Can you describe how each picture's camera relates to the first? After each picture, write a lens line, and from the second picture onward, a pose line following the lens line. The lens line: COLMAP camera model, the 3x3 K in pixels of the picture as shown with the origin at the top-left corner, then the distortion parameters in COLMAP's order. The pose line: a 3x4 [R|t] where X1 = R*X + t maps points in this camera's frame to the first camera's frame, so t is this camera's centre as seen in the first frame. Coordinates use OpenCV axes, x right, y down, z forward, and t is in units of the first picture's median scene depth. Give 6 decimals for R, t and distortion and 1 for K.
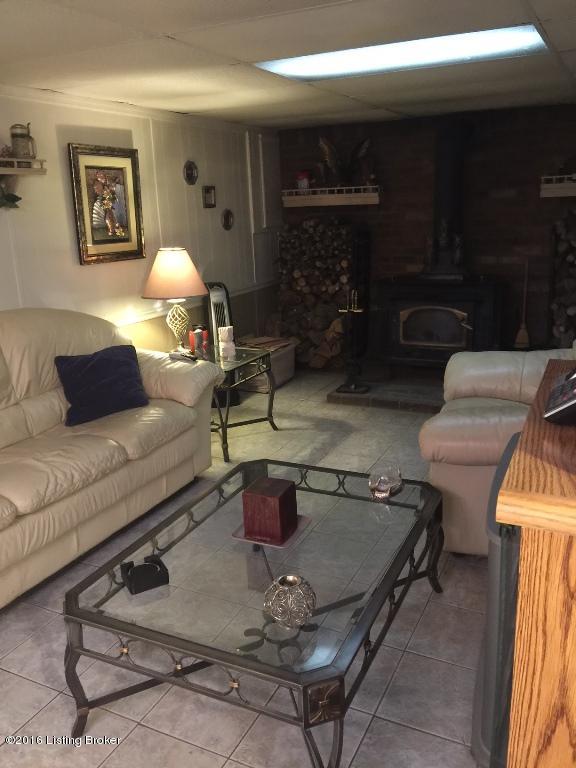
lens RADIAL K [[644.1, 0, 282.4], [0, 644.1, 376.9], [0, 0, 1]] dist [0.073142, -0.134418]
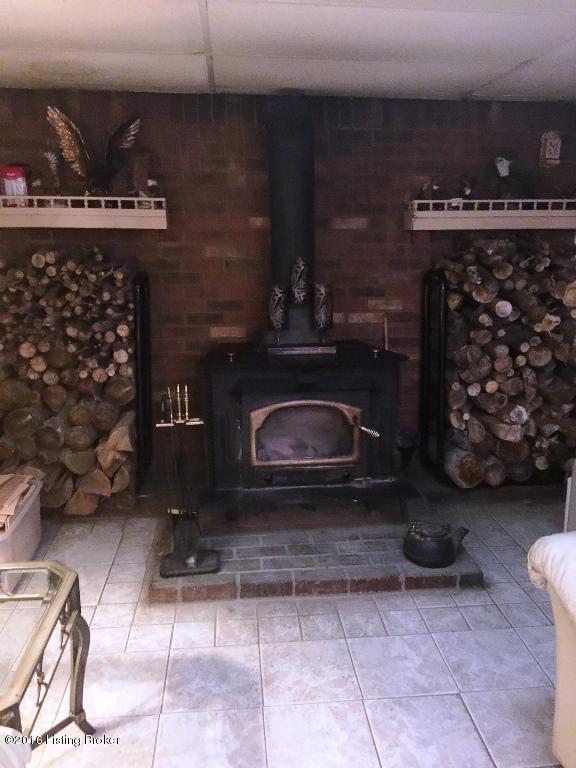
lens RADIAL K [[644.1, 0, 292.1], [0, 644.1, 386.1], [0, 0, 1]] dist [0.073142, -0.134418]
pose [[0.838431, -0.087658, 0.537912, -0.089591], [0.105848, 0.994378, -0.002939, -0.108666], [-0.534630, 0.059401, 0.842996, 0.441643]]
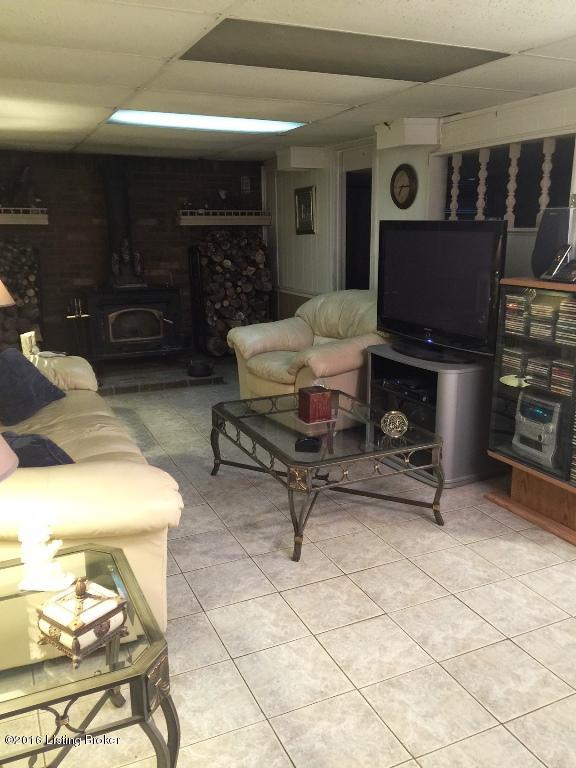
lens RADIAL K [[644.1, 0, 288.6], [0, 644.1, 382.5], [0, 0, 1]] dist [0.073142, -0.134418]
pose [[0.615266, -0.148710, 0.774166, -0.505975], [0.180859, 0.982480, 0.044987, 0.024890], [-0.767292, 0.112336, 0.631382, 0.003610]]
